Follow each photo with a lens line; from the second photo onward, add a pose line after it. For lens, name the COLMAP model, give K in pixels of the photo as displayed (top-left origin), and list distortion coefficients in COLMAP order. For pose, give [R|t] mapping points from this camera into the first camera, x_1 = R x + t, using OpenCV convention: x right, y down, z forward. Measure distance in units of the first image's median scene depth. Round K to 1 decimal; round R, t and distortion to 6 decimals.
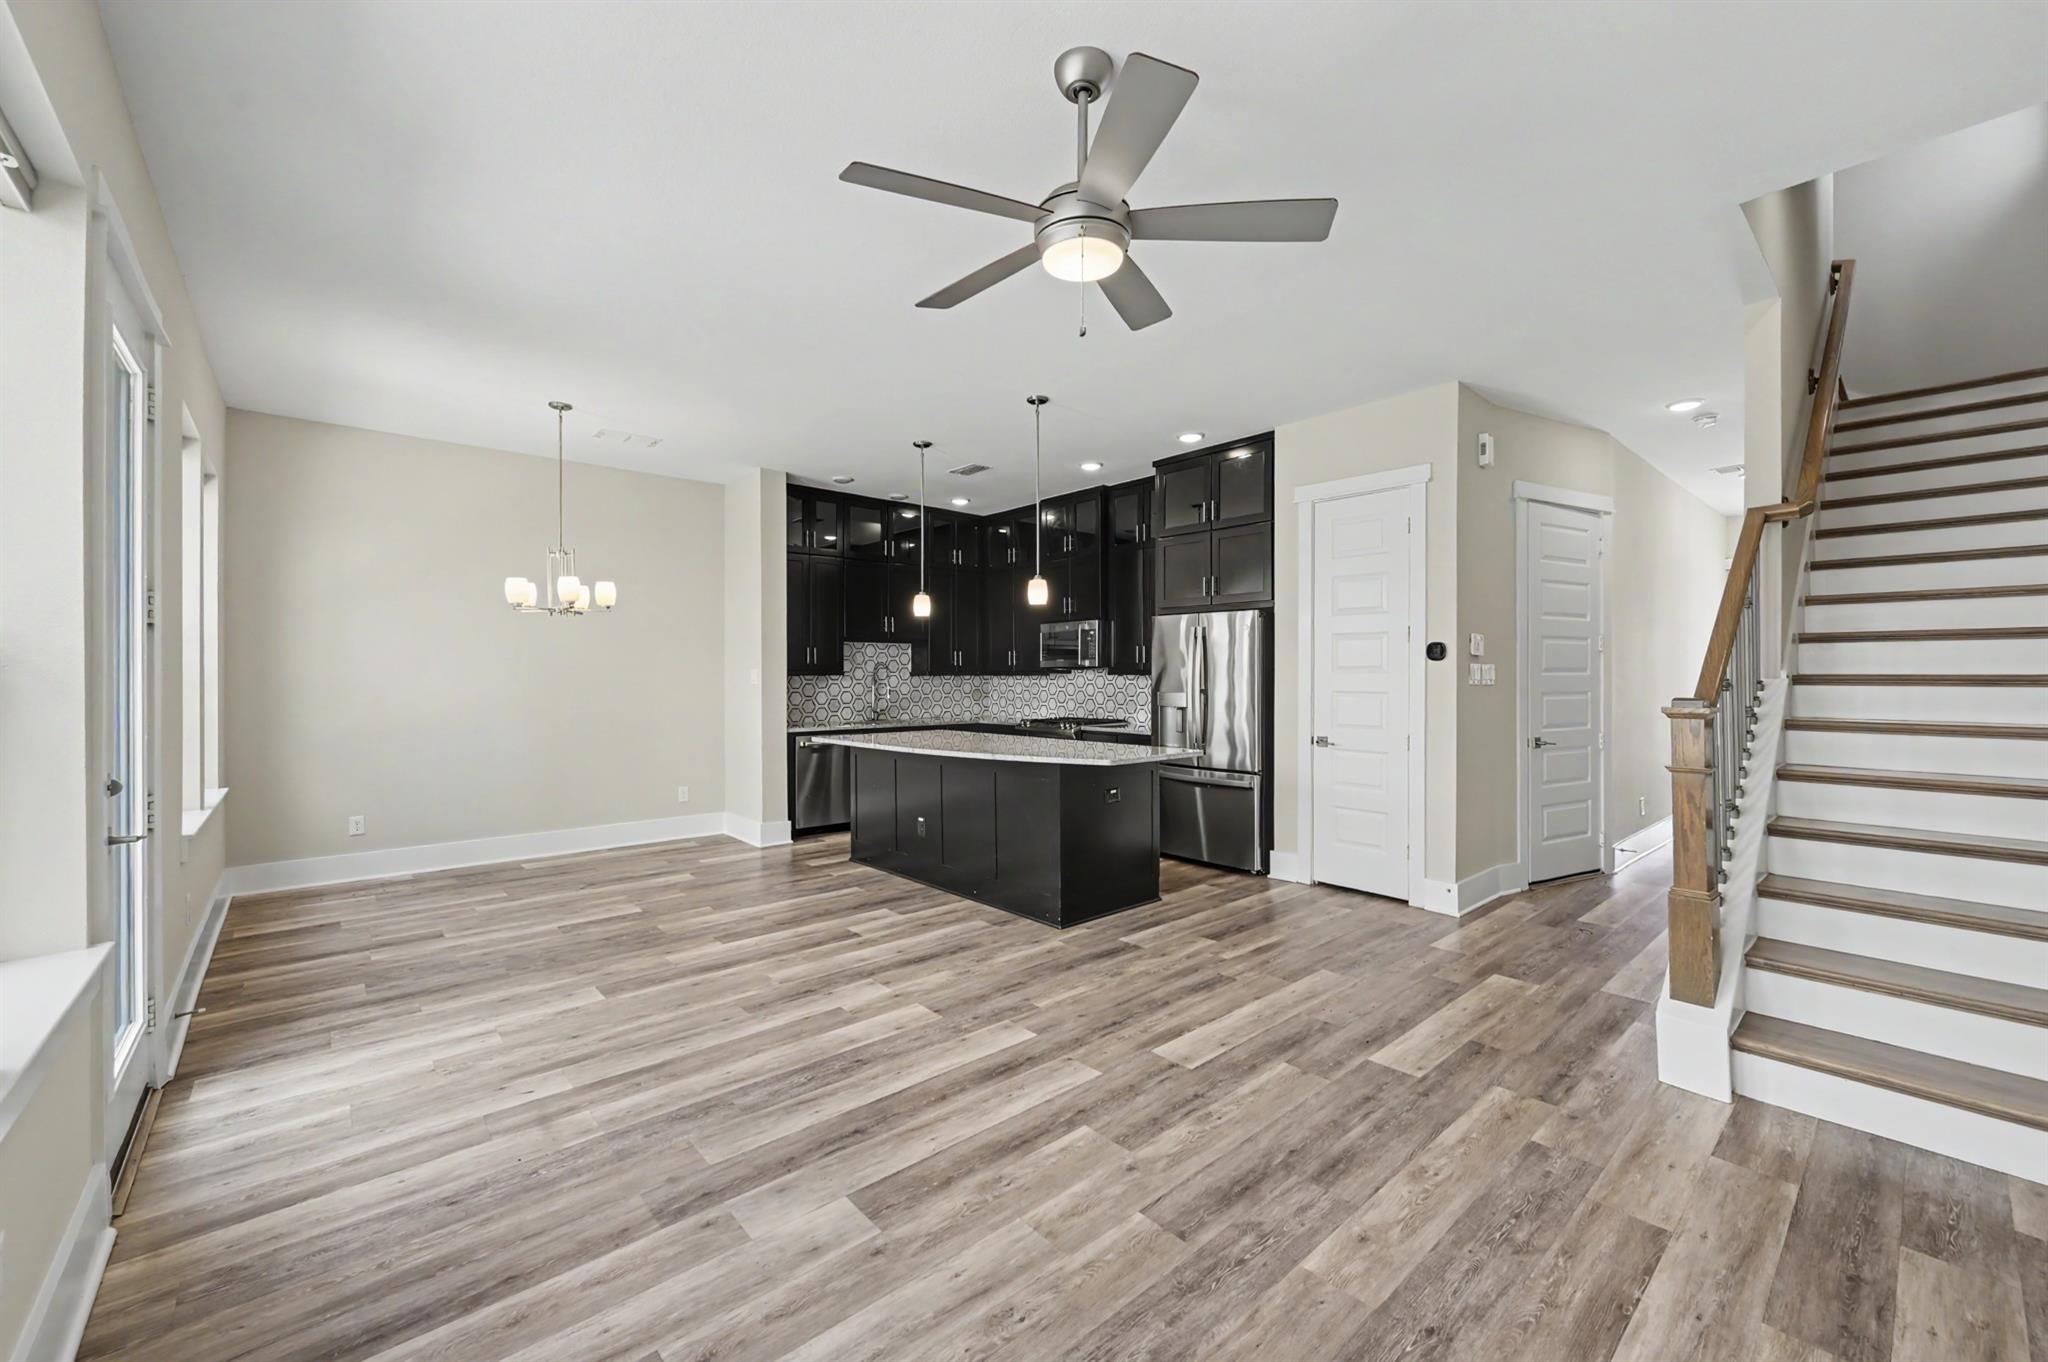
lens RADIAL K [[816.6, 0, 1028.0], [0, 816.6, 674.5], [0, 0, 1]] dist [-0.000273, 0.000390]
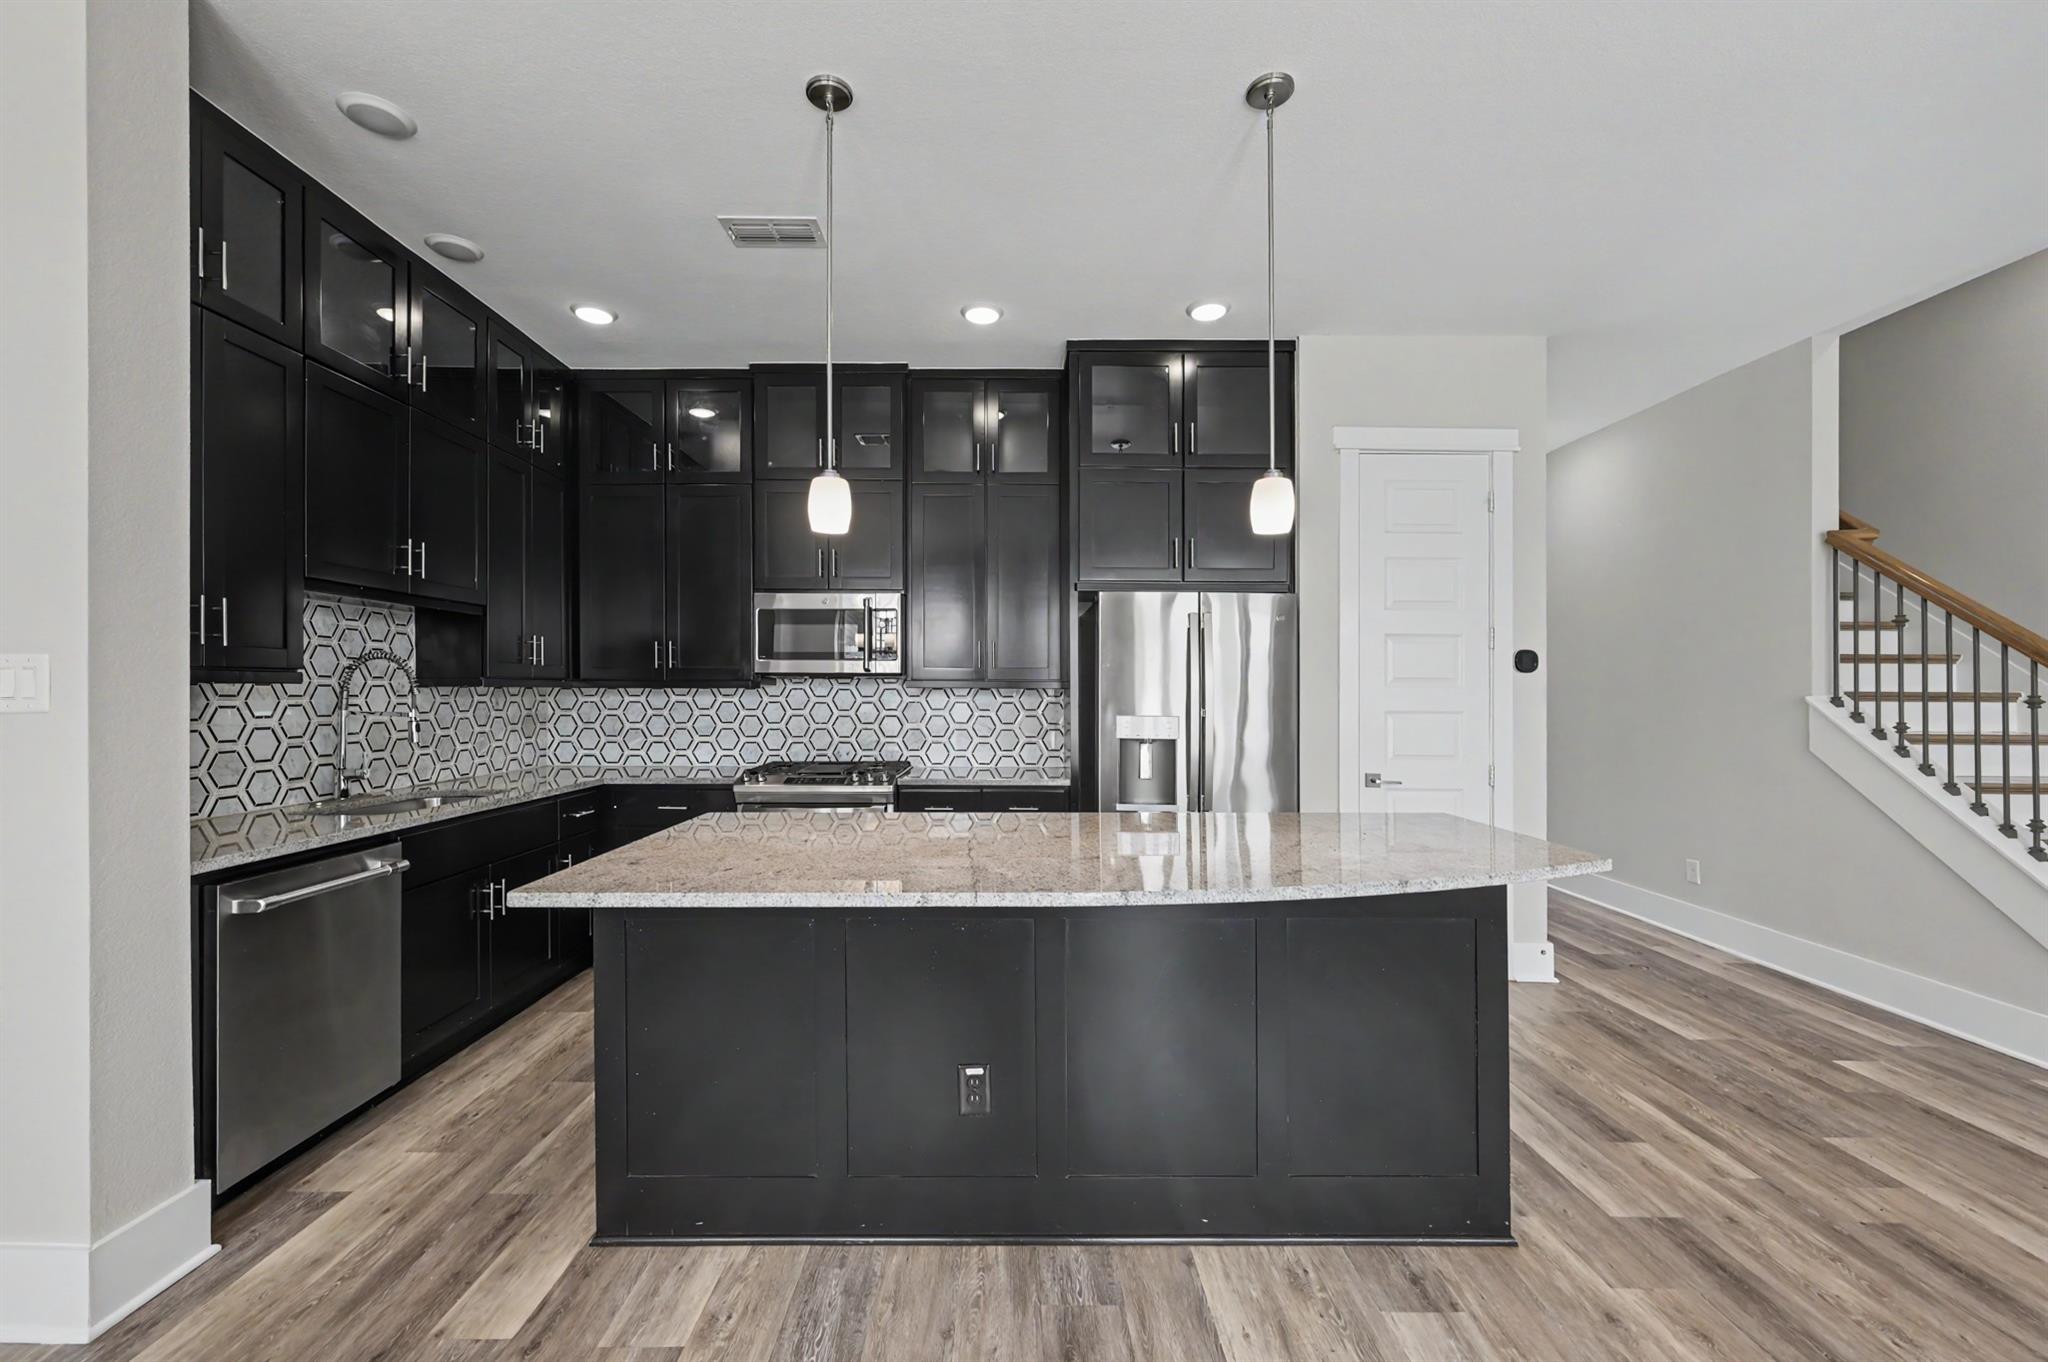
lens RADIAL K [[816.6, 0, 1010.4], [0, 816.6, 690.4], [0, 0, 1]] dist [-0.000273, 0.000390]
pose [[0.666020, 0.005341, 0.745915, -0.345320], [-0.004891, 0.999984, -0.002792, 0.004341], [-0.745918, -0.001789, 0.666035, 0.641786]]
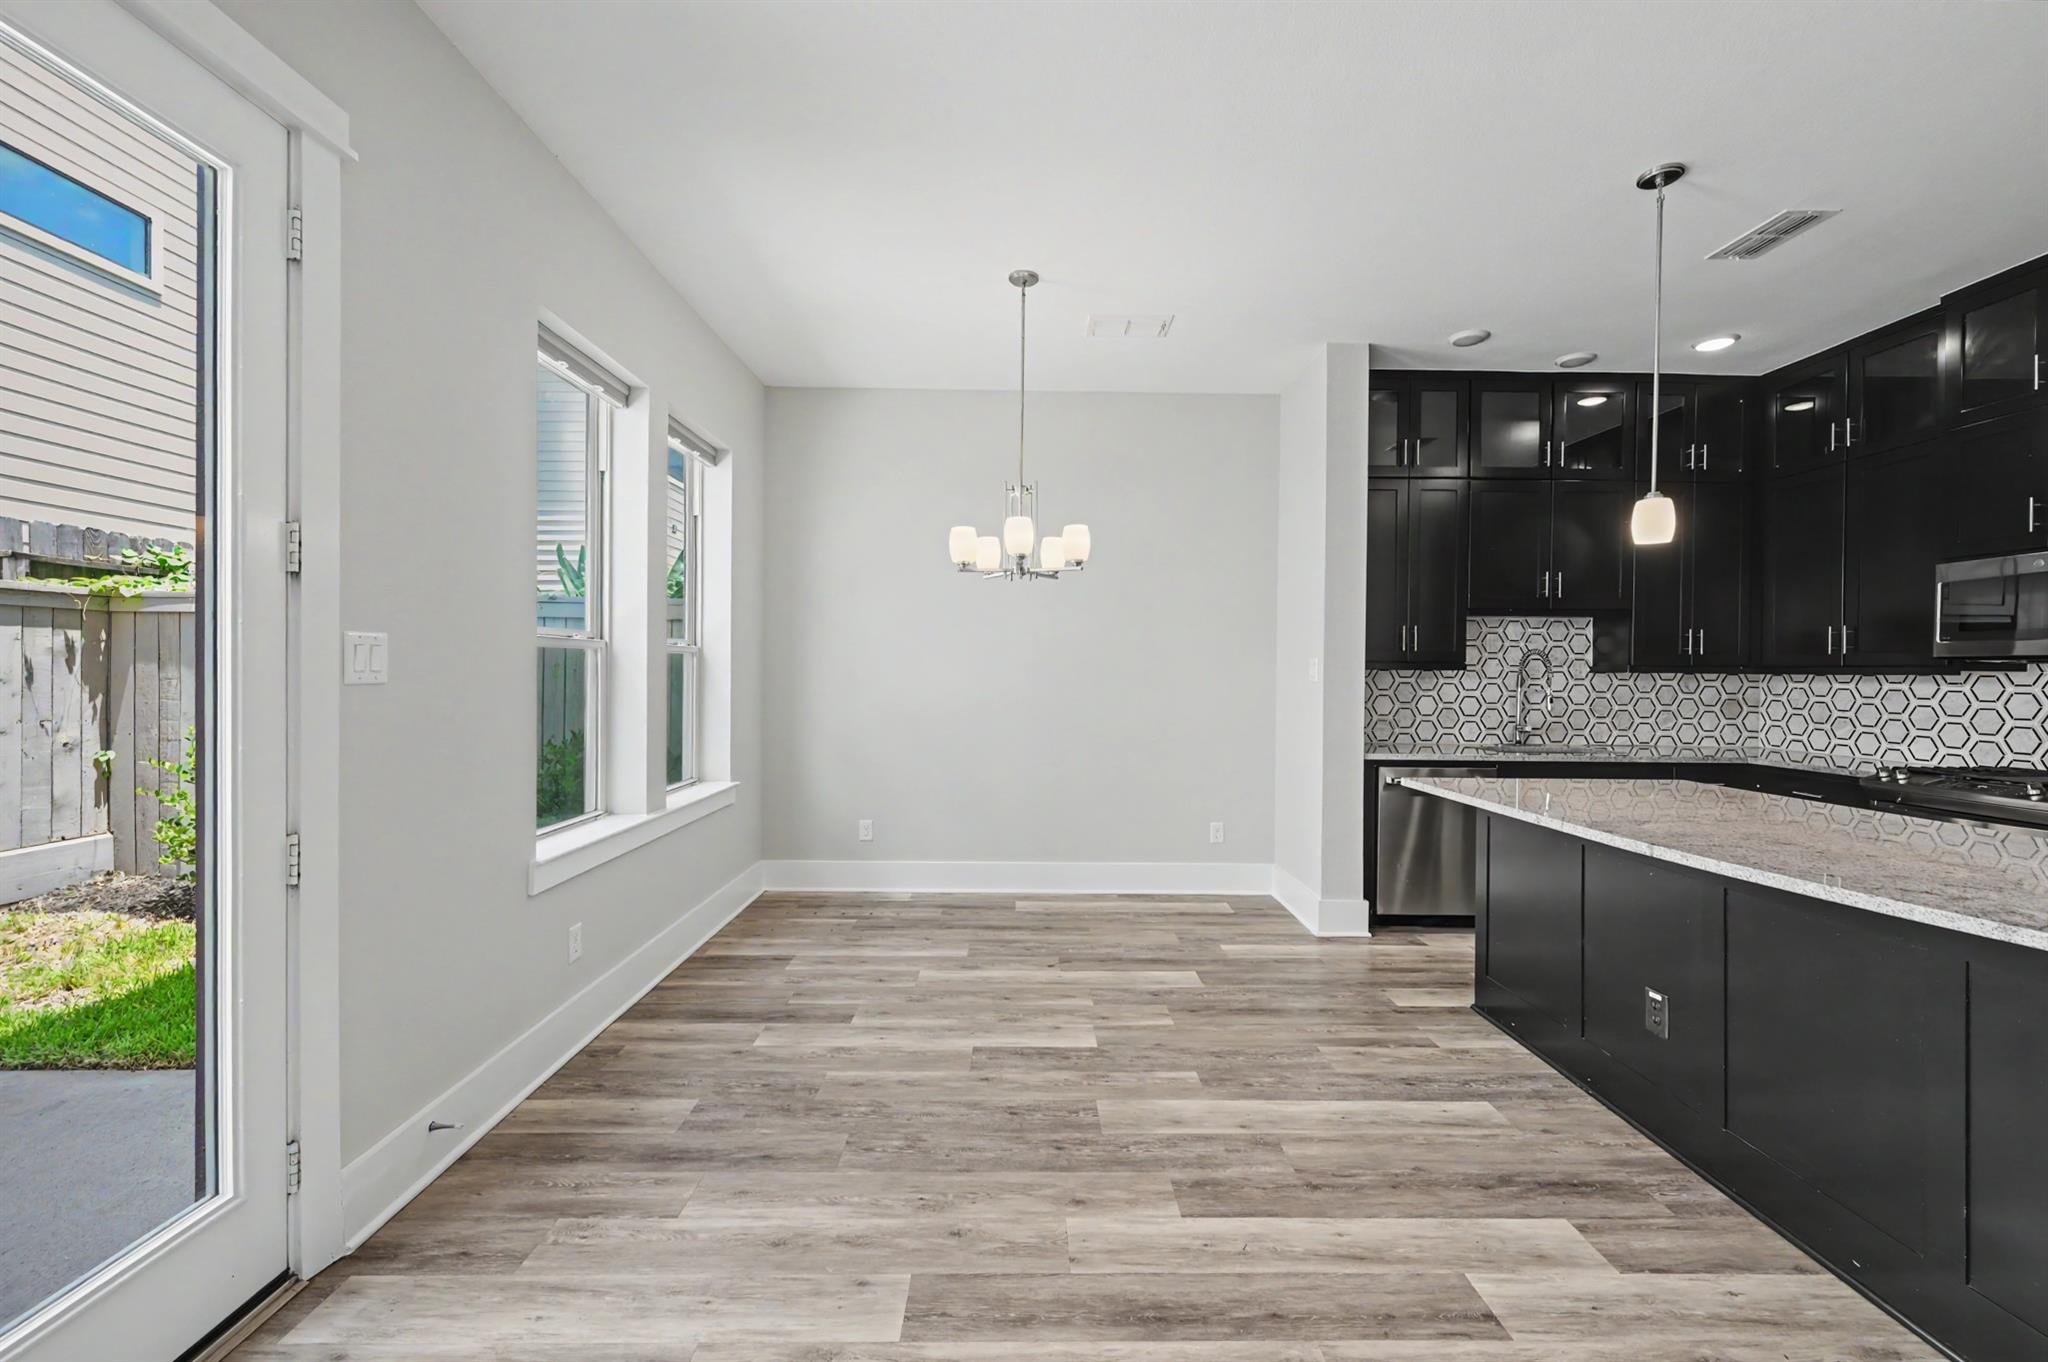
lens RADIAL K [[816.6, 0, 1022.2], [0, 816.6, 675.3], [0, 0, 1]] dist [-0.000273, 0.000390]
pose [[0.752564, 0.013492, -0.658381, -0.086879], [-0.010031, 0.999909, 0.009025, 0.003231], [0.658443, -0.000187, 0.752631, 0.383402]]
